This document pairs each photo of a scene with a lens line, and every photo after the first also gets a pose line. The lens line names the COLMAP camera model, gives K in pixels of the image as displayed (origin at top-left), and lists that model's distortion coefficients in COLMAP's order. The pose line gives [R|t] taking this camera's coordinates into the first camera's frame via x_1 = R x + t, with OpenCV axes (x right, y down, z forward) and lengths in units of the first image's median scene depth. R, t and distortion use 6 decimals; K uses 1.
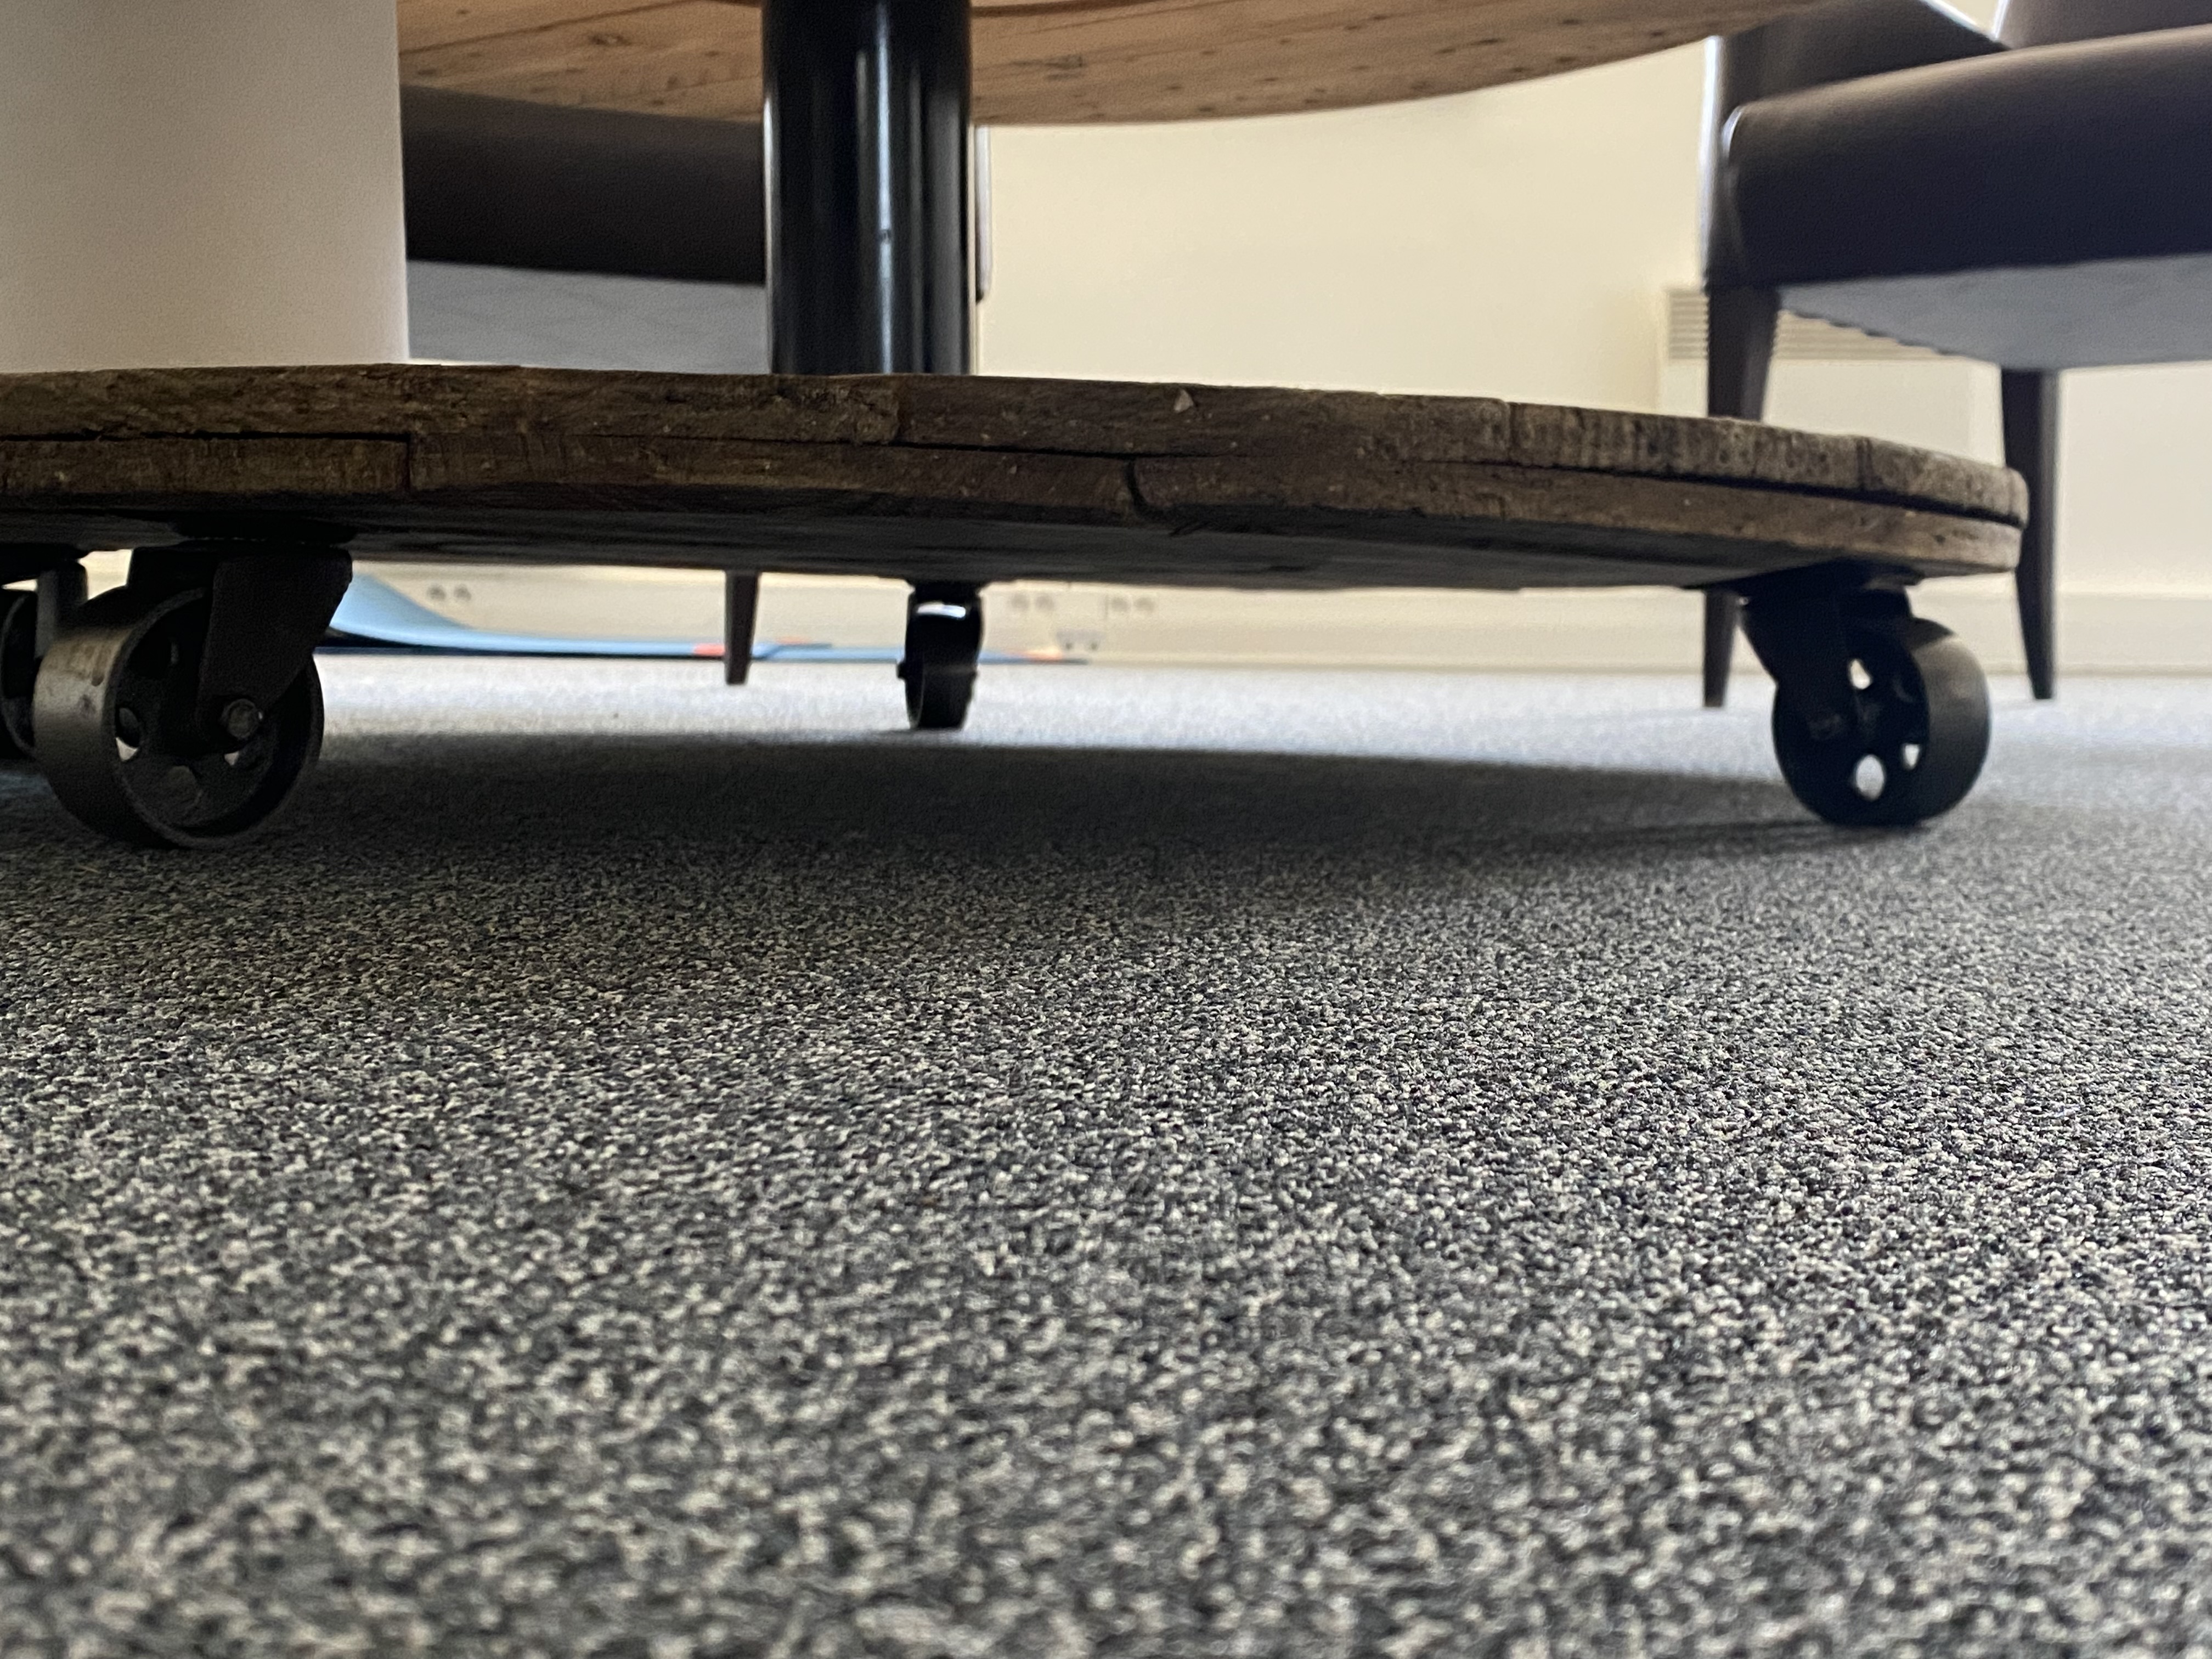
lens RADIAL K [[2518.9, 0, 1106.0], [0, 2518.9, 829.5], [0, 0, 1]] dist [0.169534, -0.475488]
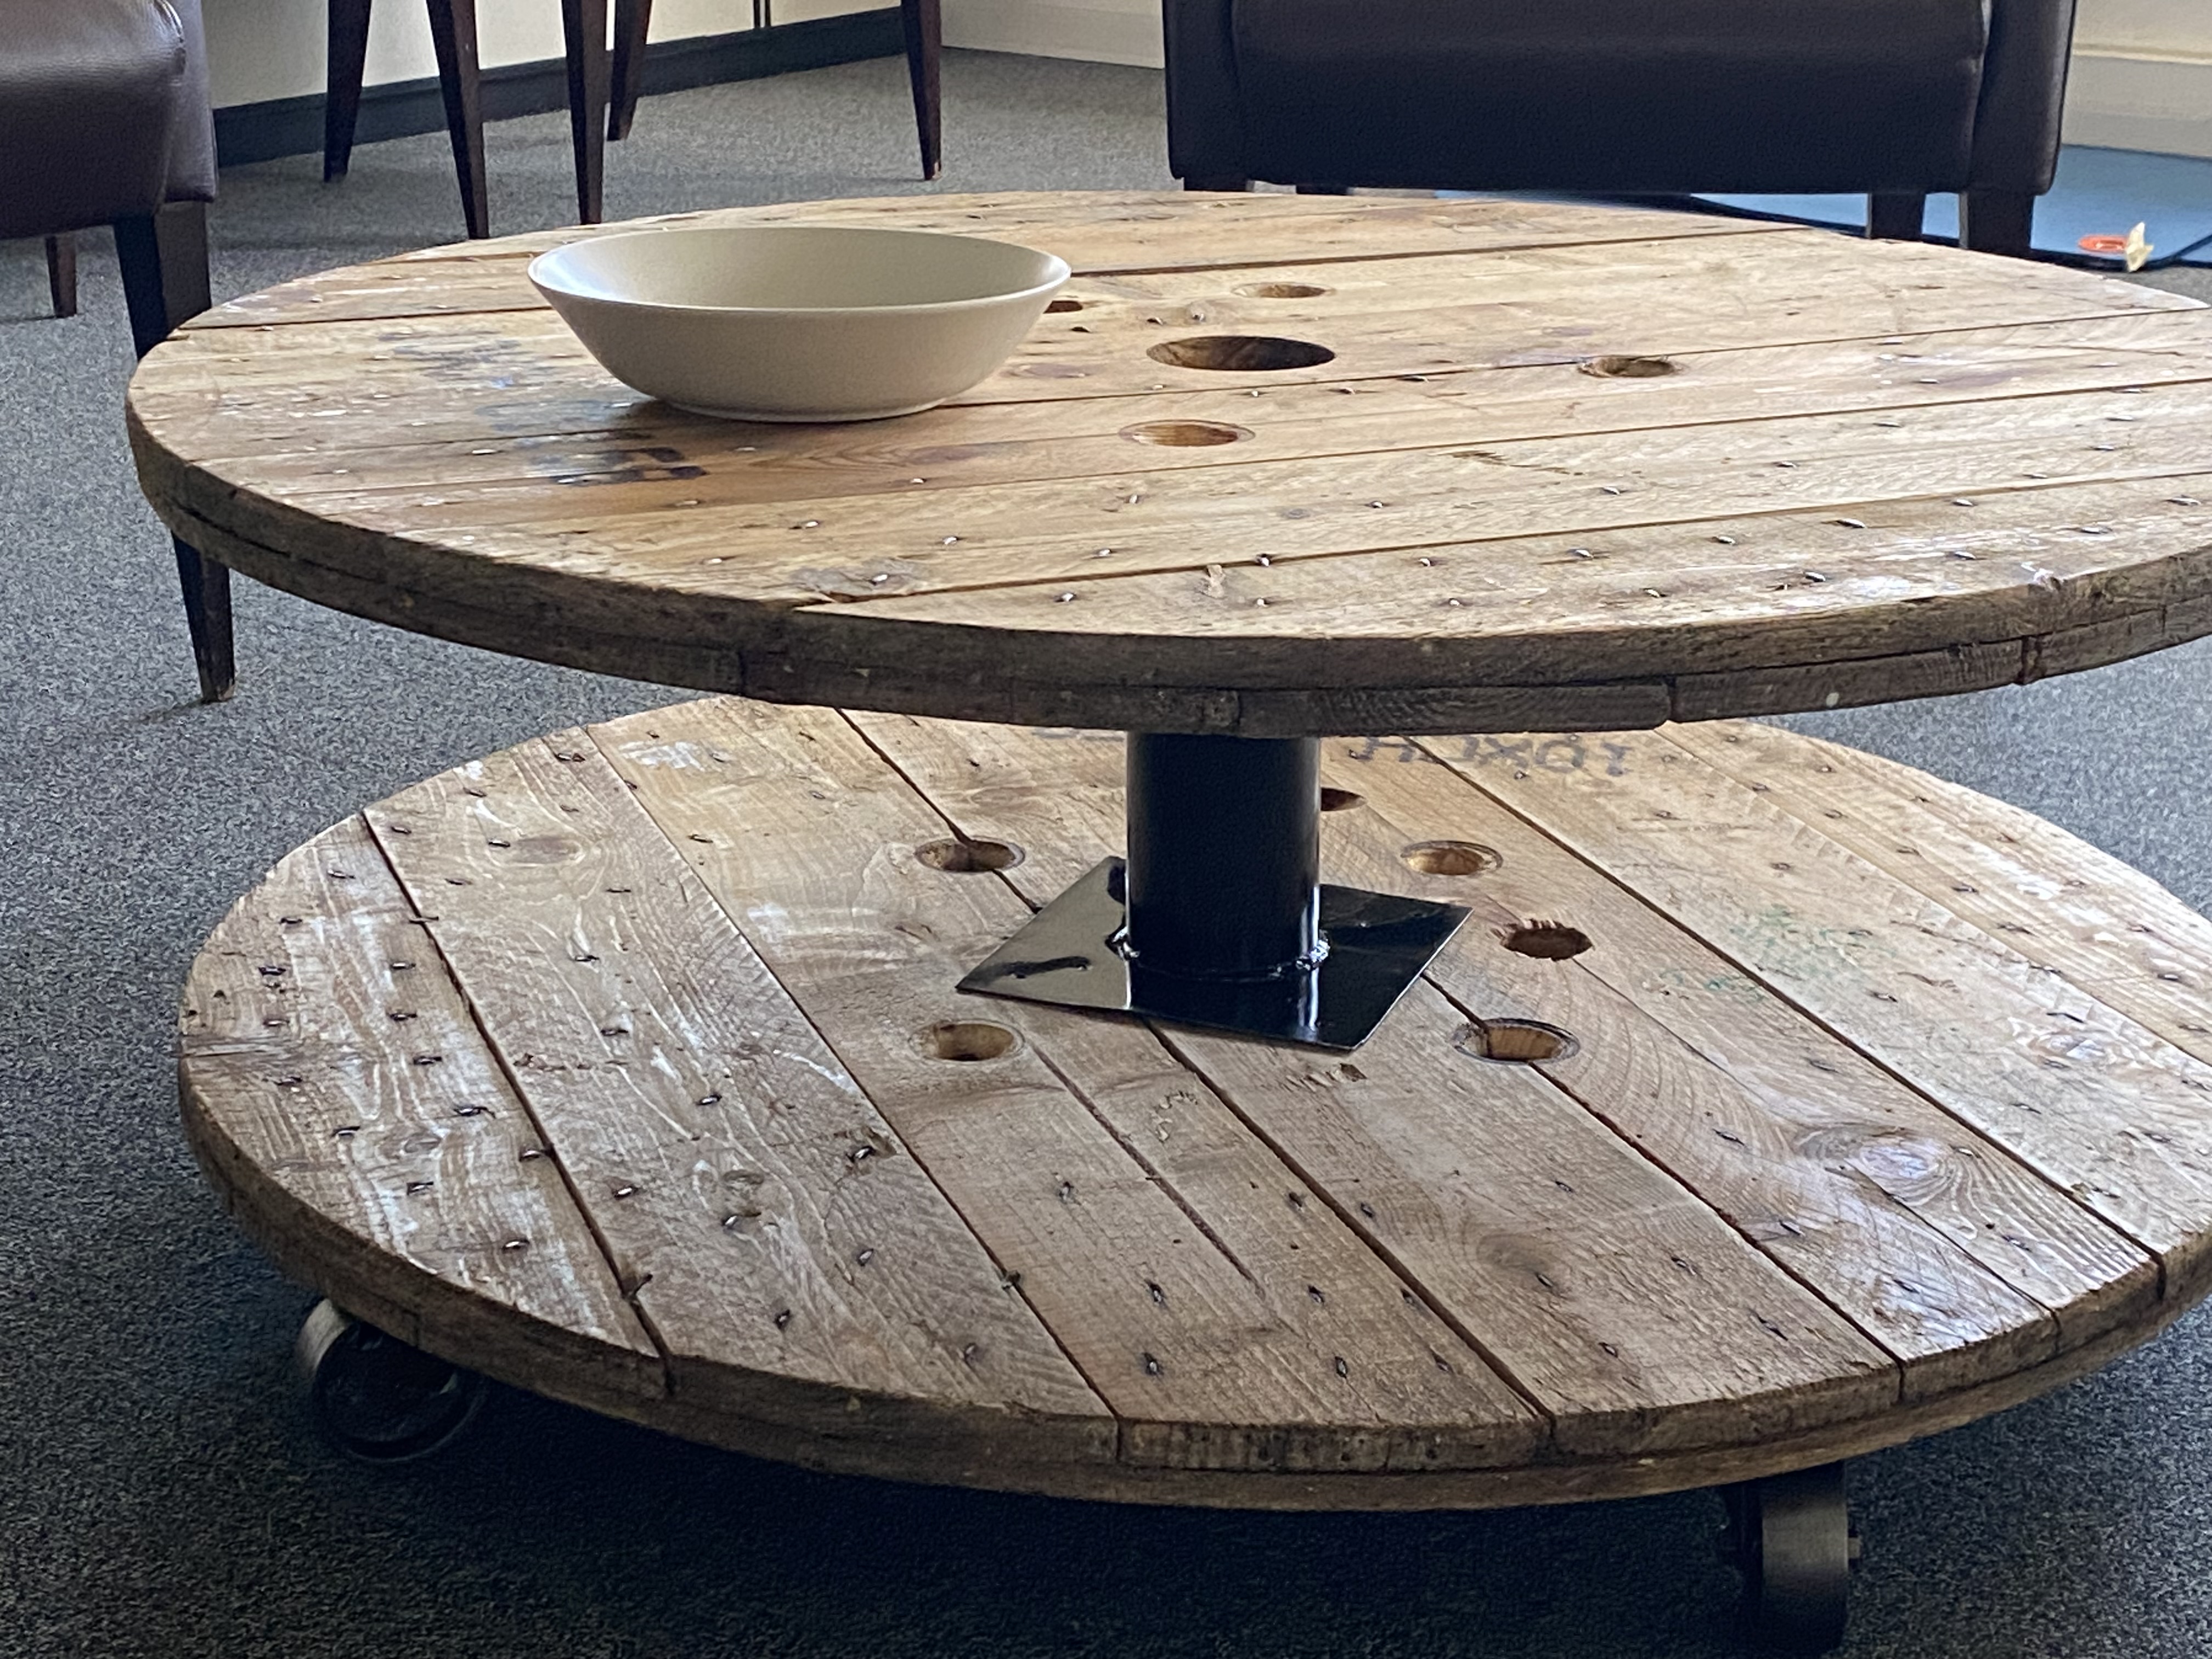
lens RADIAL K [[3712.6, 0, 1106.0], [0, 3712.6, 829.5], [0, 0, 1]] dist [0.119842, -0.108600]
pose [[0.838078, 0.163793, -0.520383, 1.096982], [-0.041900, 0.970373, 0.237949, -0.917456], [0.543940, -0.177616, 0.820111, -0.505709]]
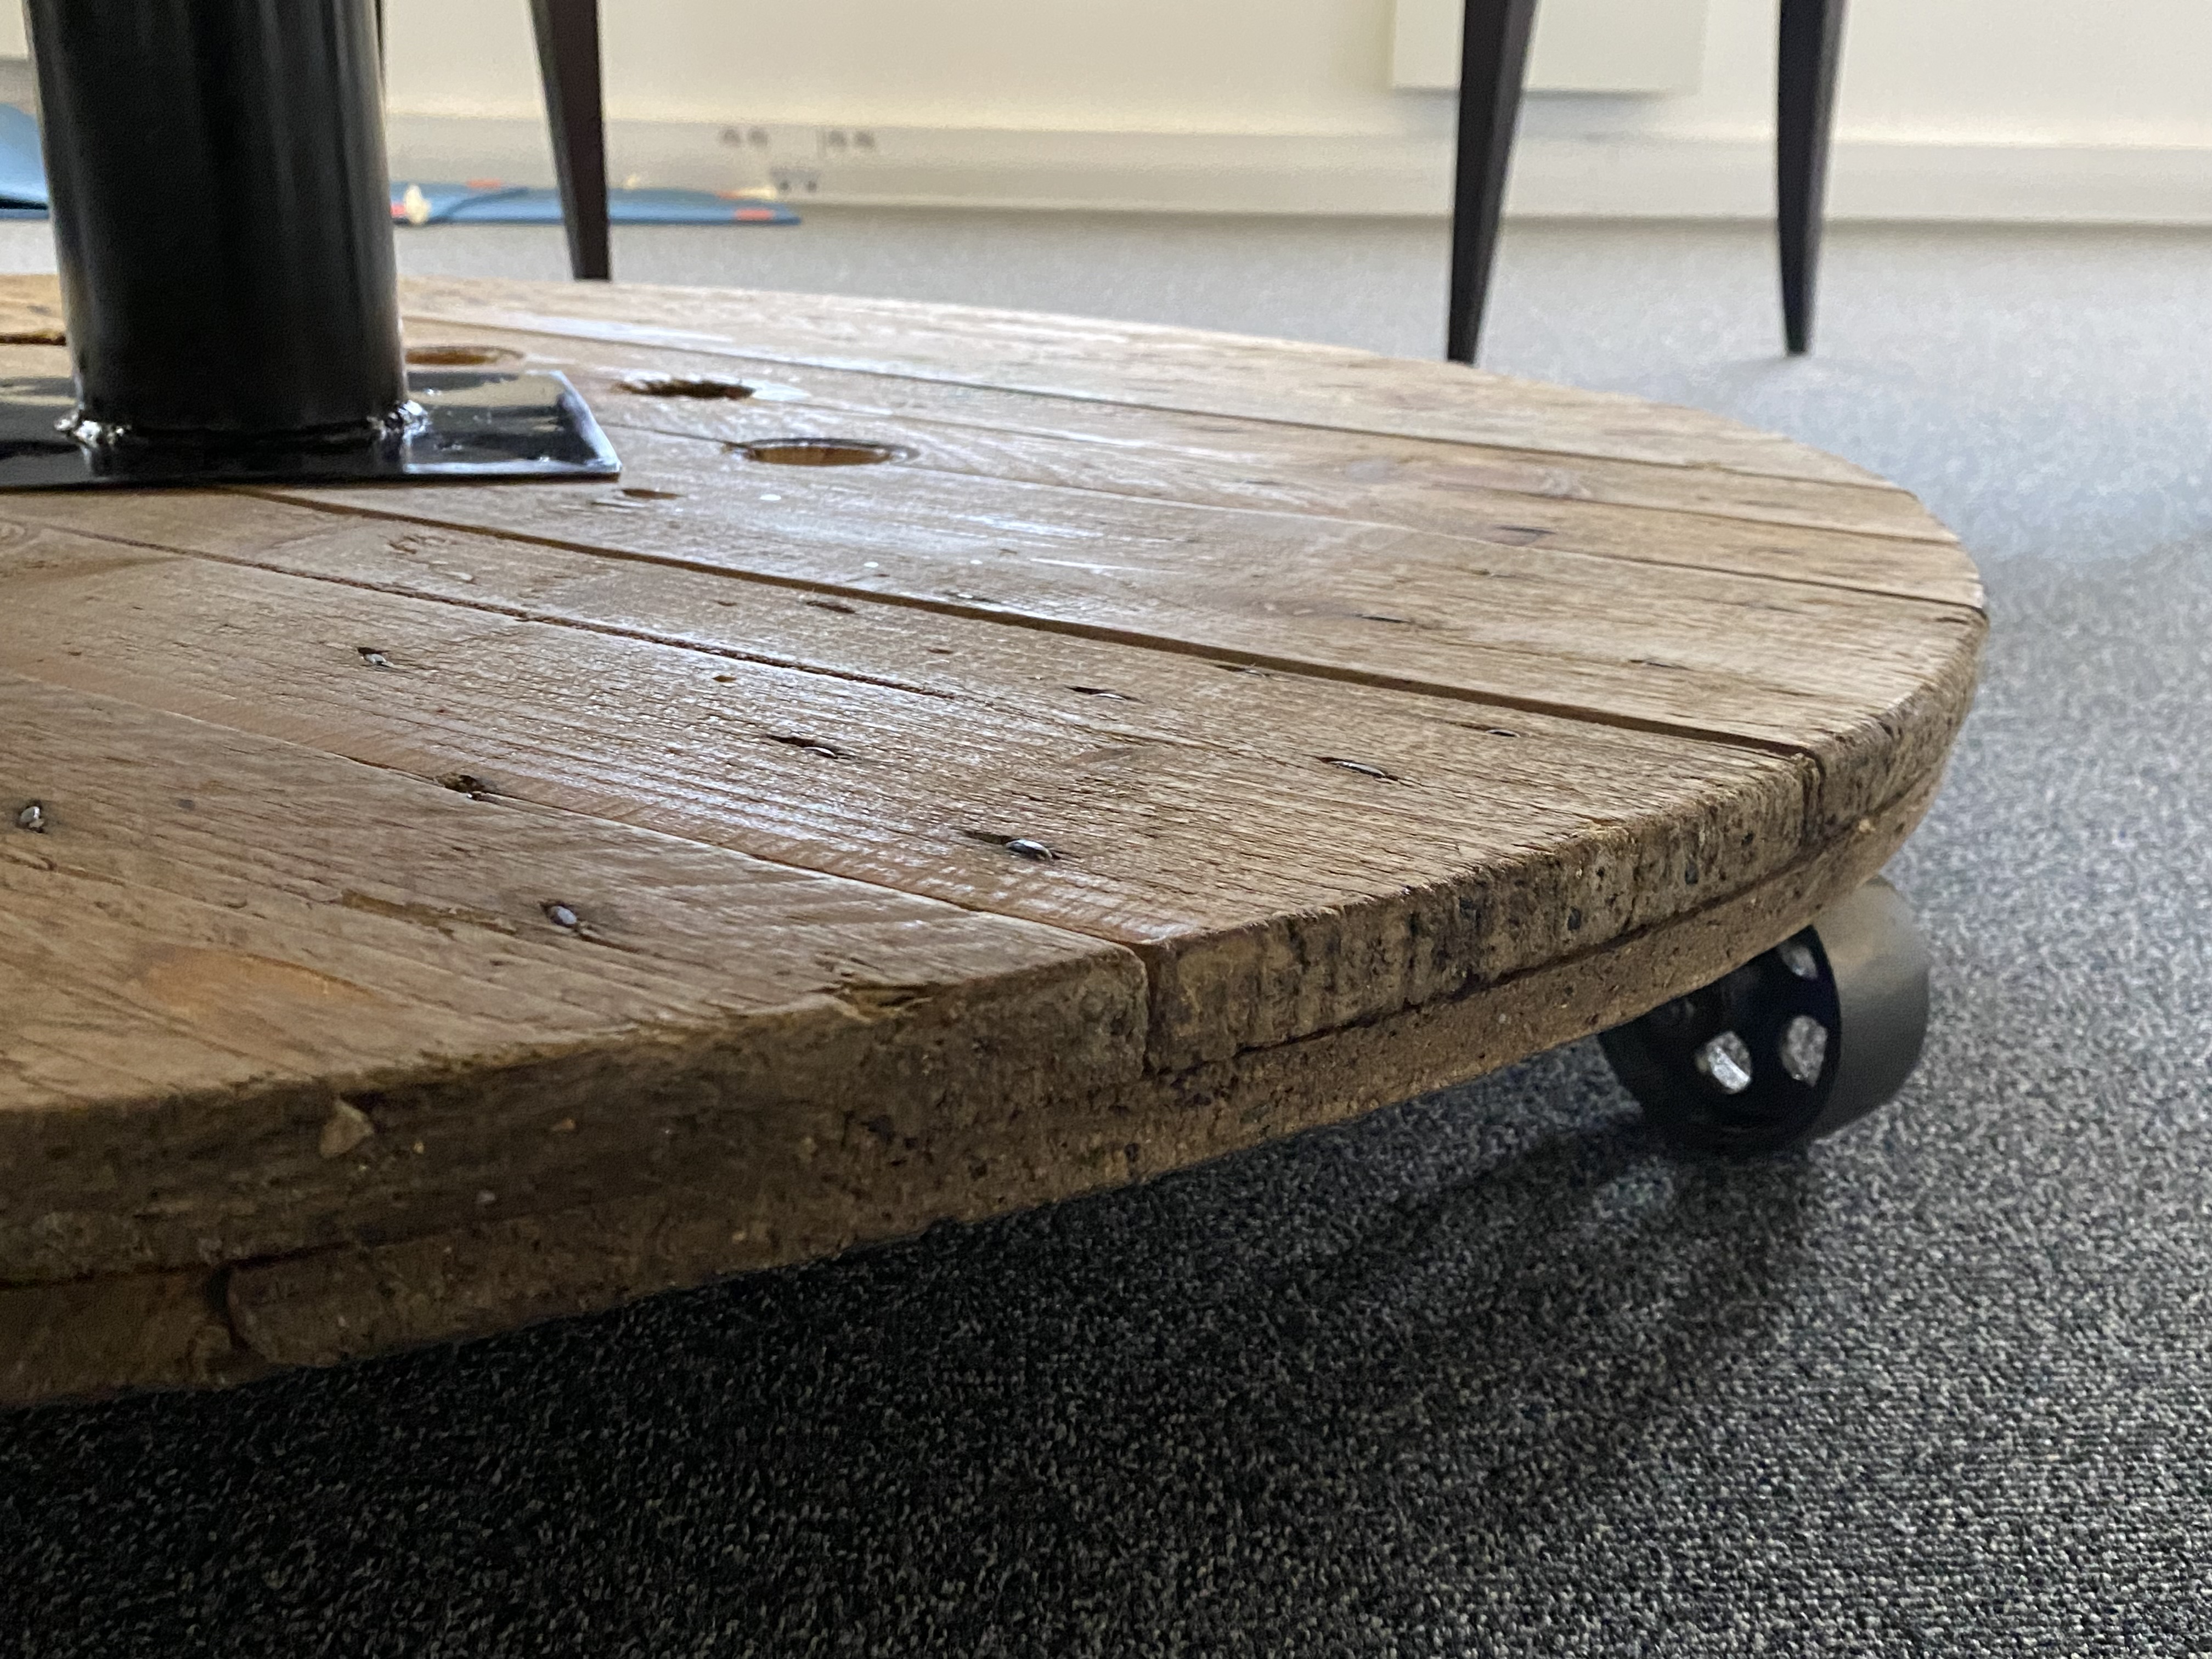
lens RADIAL K [[2276.9, 0, 1106.0], [0, 2276.9, 829.5], [0, 0, 1]] dist [0.135118, -0.417717]
pose [[0.994787, -0.026081, 0.098587, 0.112295], [0.002393, 0.972447, 0.233113, -0.289365], [-0.101951, -0.231661, 0.967439, 0.611323]]
